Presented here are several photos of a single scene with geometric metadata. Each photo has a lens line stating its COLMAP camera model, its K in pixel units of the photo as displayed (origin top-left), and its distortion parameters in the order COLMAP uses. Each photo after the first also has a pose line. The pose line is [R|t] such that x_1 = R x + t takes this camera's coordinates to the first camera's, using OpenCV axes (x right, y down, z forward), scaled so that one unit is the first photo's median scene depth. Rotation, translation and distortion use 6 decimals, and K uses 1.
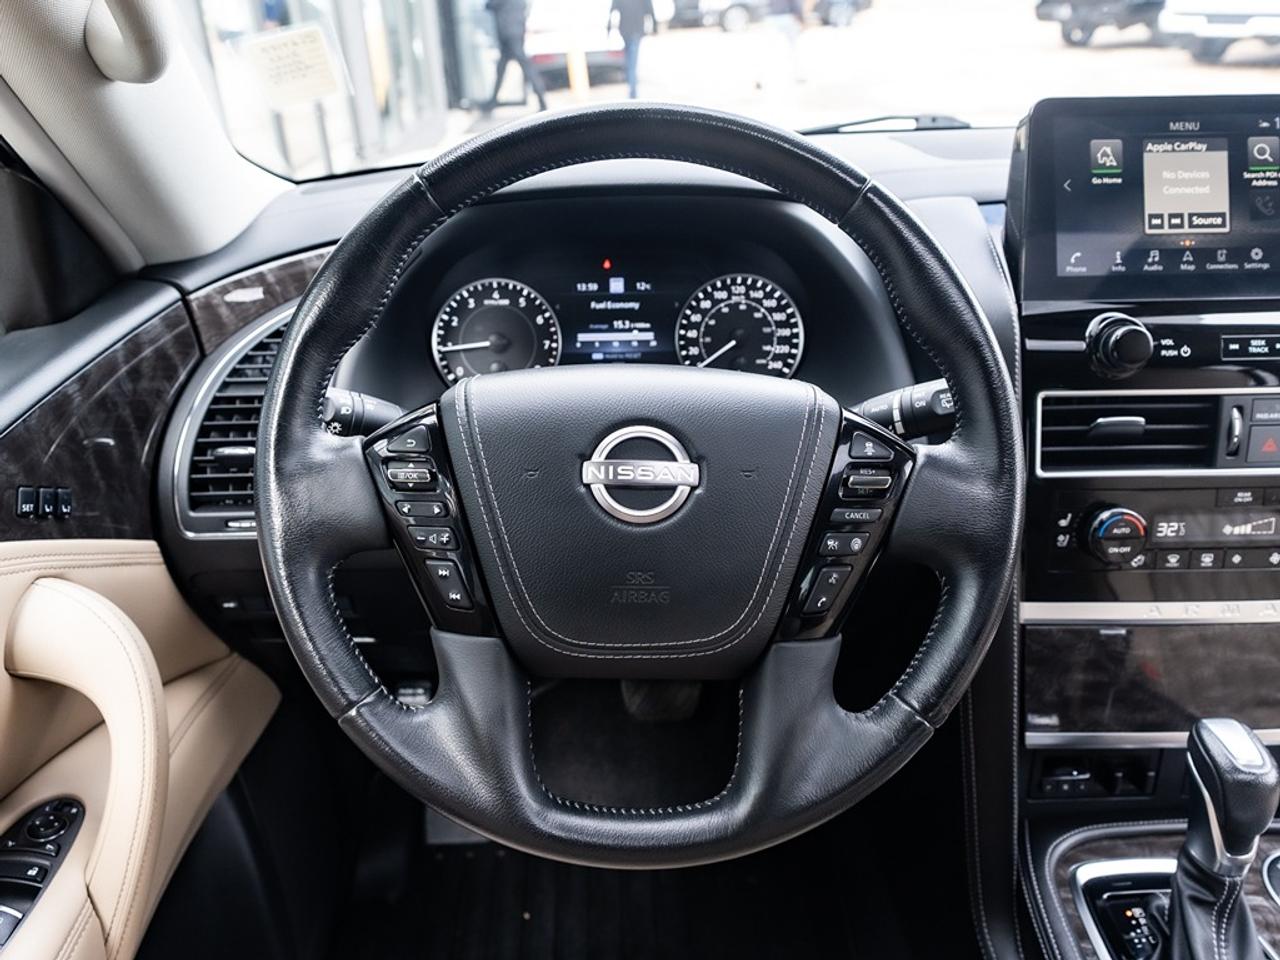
lens RADIAL K [[920.3, 0, 598.7], [0, 920.3, 470.9], [0, 0, 1]] dist [0.000244, -0.002979]
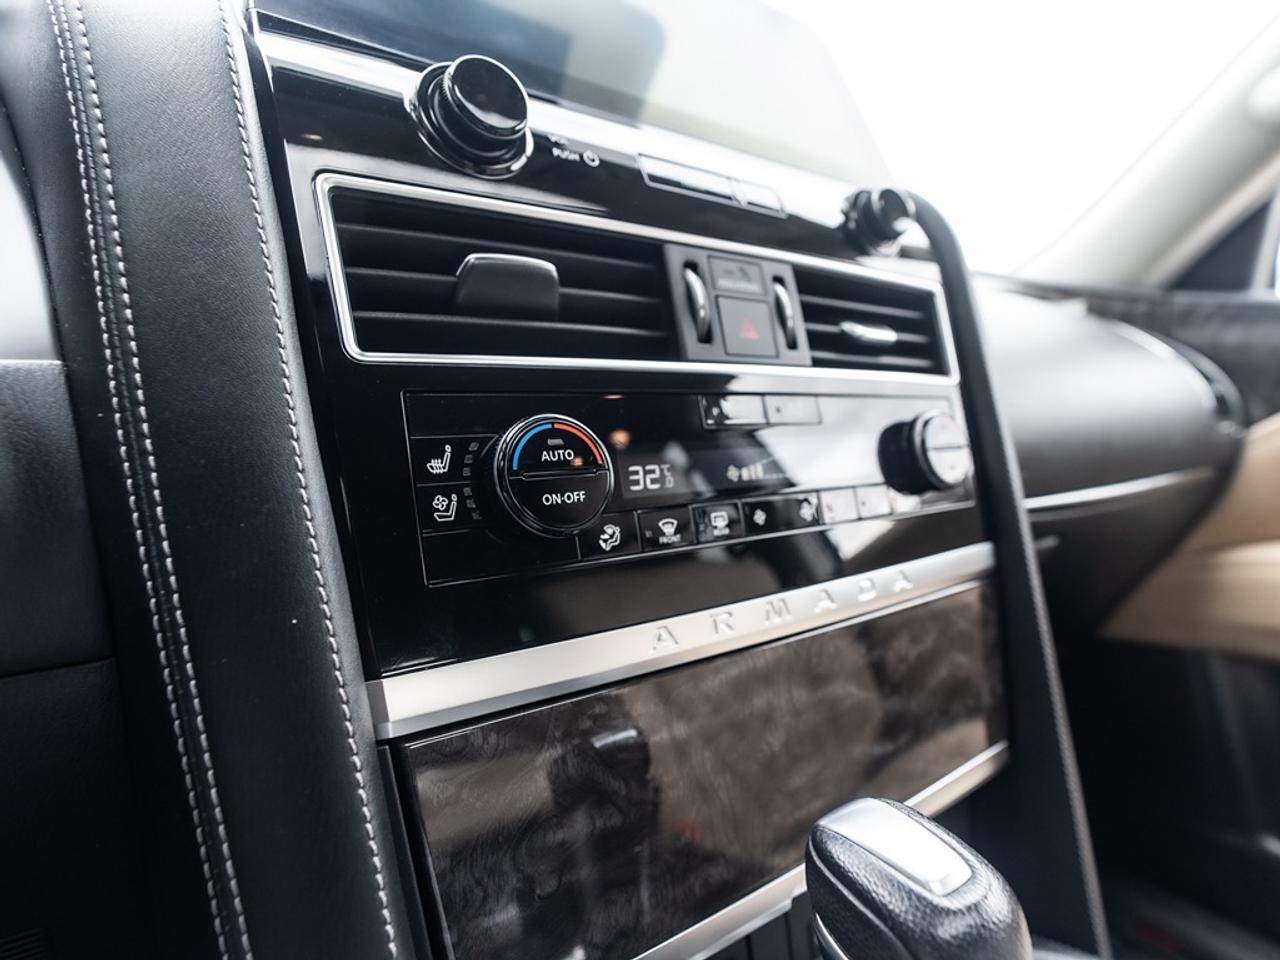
lens RADIAL K [[731.4, 0, 724.8], [0, 731.4, 470.4], [0, 0, 1]] dist [-0.011330, -0.001543]
pose [[0.777159, -0.043023, 0.627831, 0.389795], [0.277743, 0.918685, -0.280849, 0.190442], [-0.564697, 0.392640, 0.725914, 0.666954]]
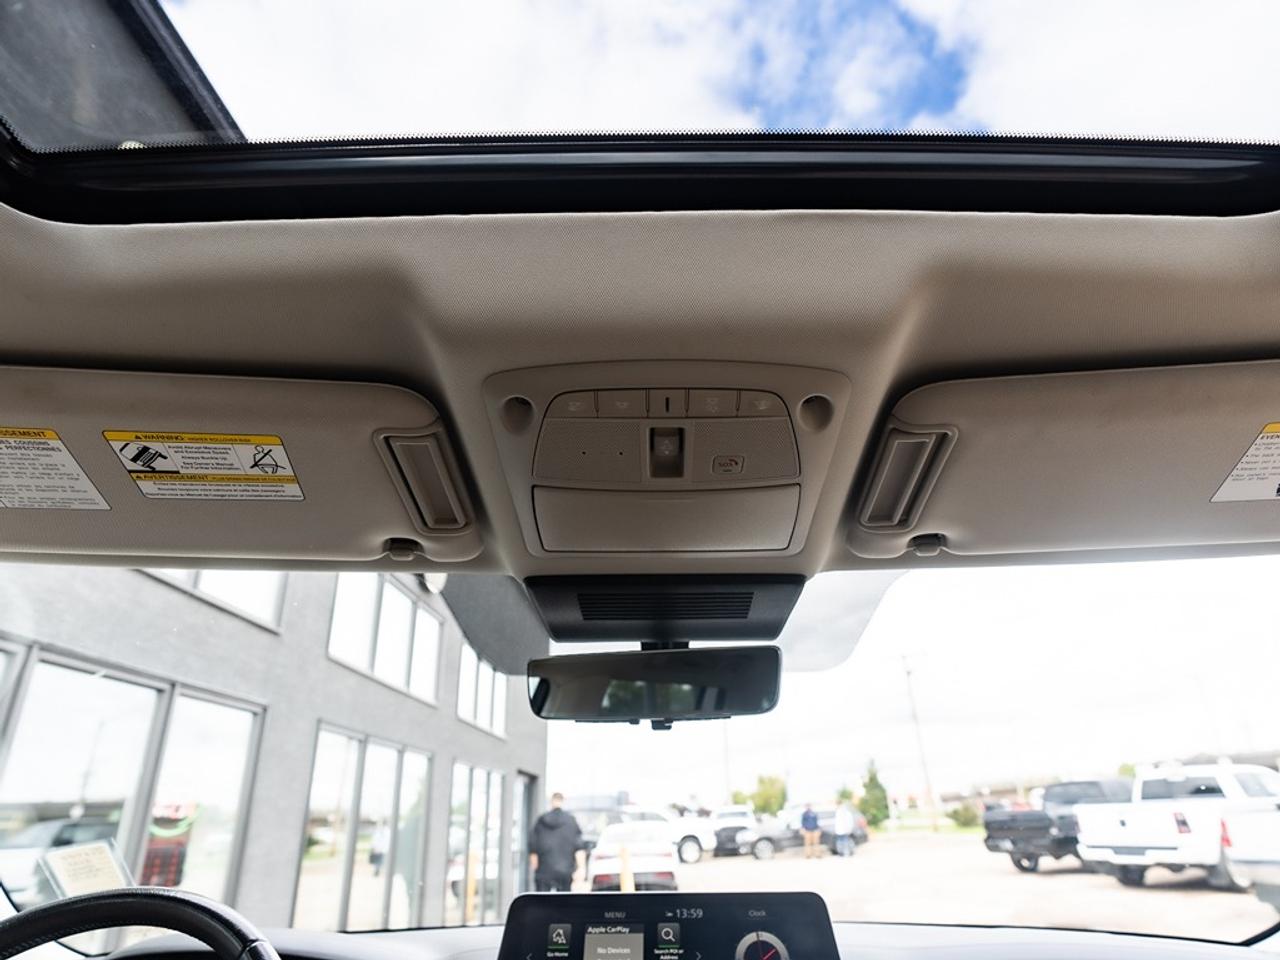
lens RADIAL K [[725.3, 0, 662.1], [0, 725.3, 520.4], [0, 0, 1]] dist [-0.007913, 0.000966]
pose [[0.999791, -0.000615, -0.020432, 0.715965], [-0.015383, 0.635596, -0.771869, 0.117749], [0.013461, 0.772022, 0.635453, -0.227469]]
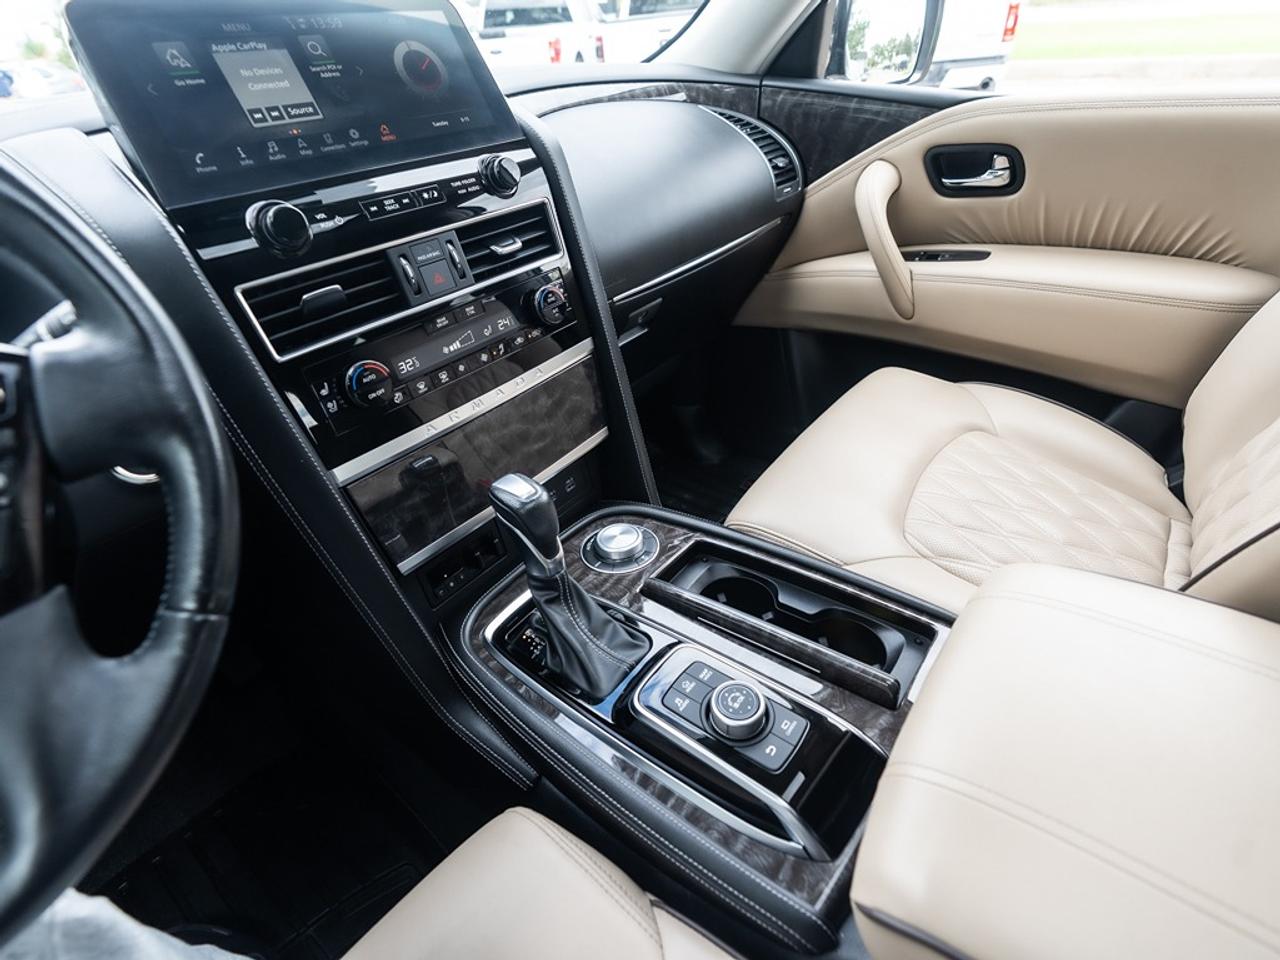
lens RADIAL K [[644.5, 0, 642.6], [0, 644.5, 475.0], [0, 0, 1]] dist [-0.007640, 0.003151]
pose [[0.627289, -0.457877, 0.629966, 0.199661], [0.413796, 0.881235, 0.228468, 0.127118], [-0.659759, 0.117362, 0.742256, 0.154013]]
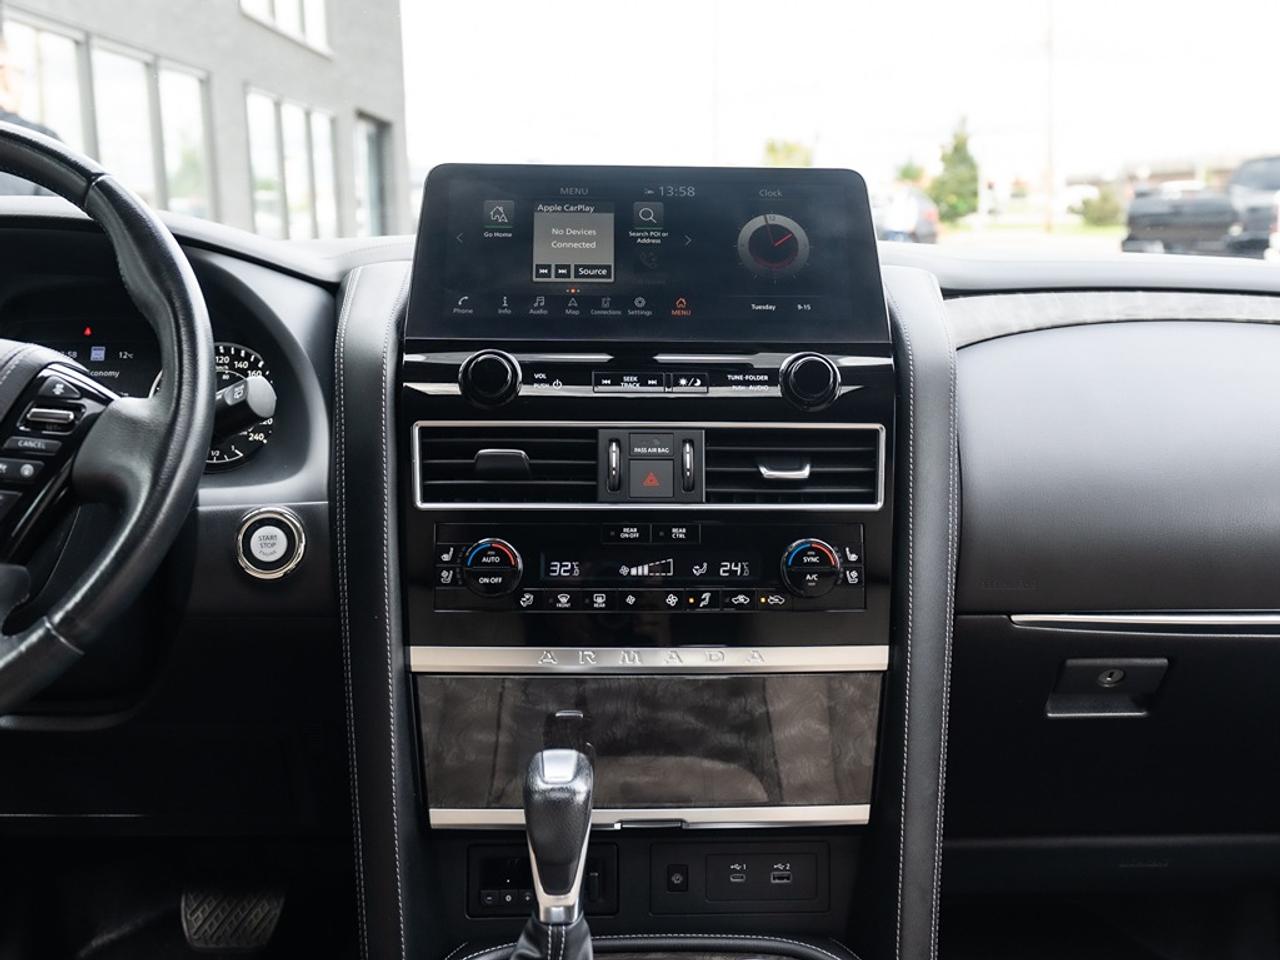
lens RADIAL K [[1296.5, 0, 661.5], [0, 1296.5, 402.4], [0, 0, 1]] dist [0.003247, 0.000000]
pose [[0.999290, 0.021861, 0.030678, 0.677410], [-0.010239, 0.941348, -0.337281, 0.354391], [-0.036252, 0.336727, 0.940904, -0.331628]]
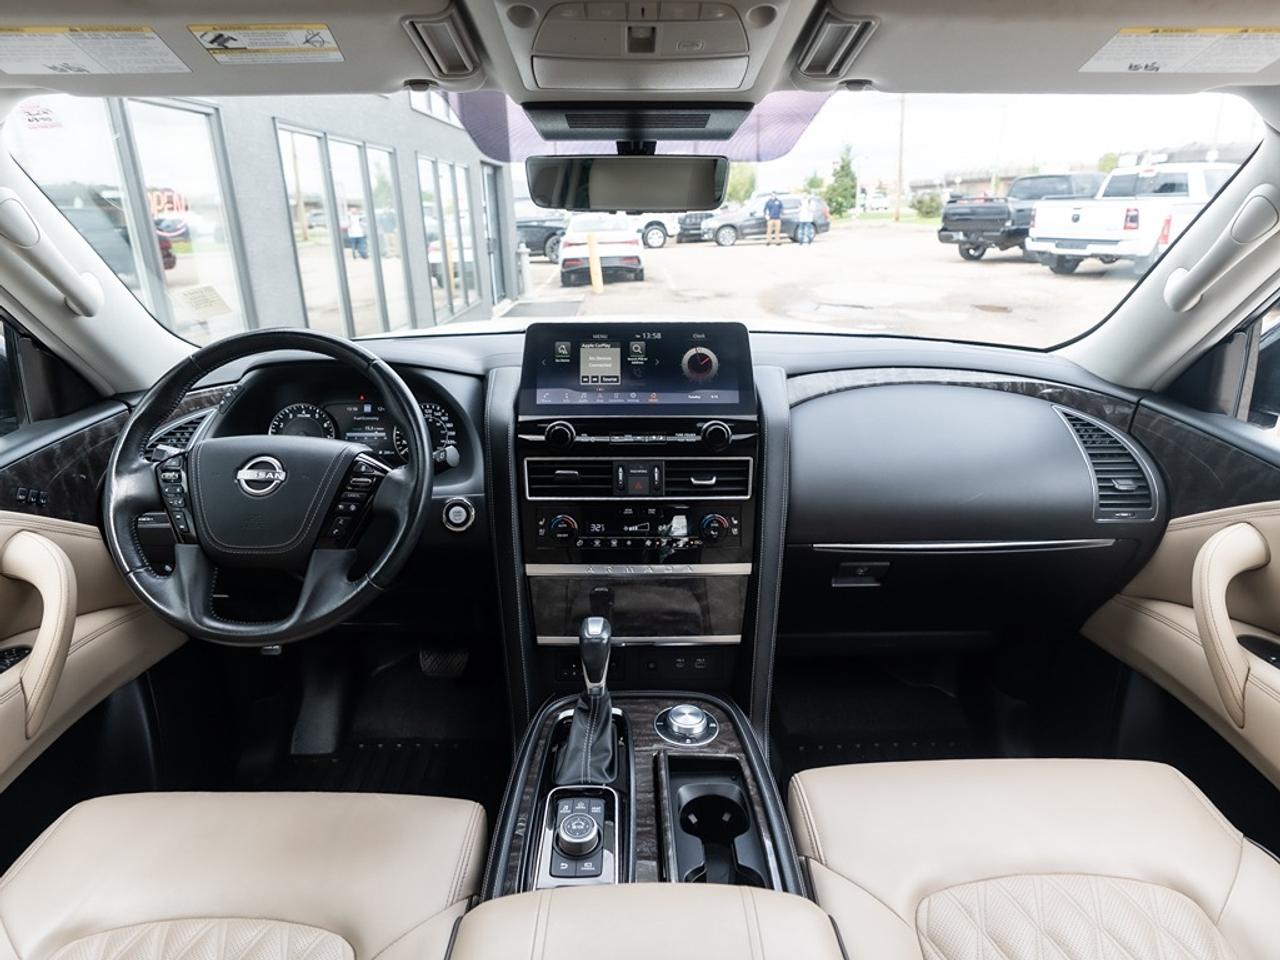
lens RADIAL K [[754.4, 0, 638.4], [0, 754.4, 442.0], [0, 0, 1]] dist [-0.009592, 0.005225]
pose [[0.999884, 0.015207, -0.001177, 0.710467], [-0.015165, 0.982977, -0.183101, 0.180188], [-0.001627, 0.183098, 0.983093, -0.659364]]
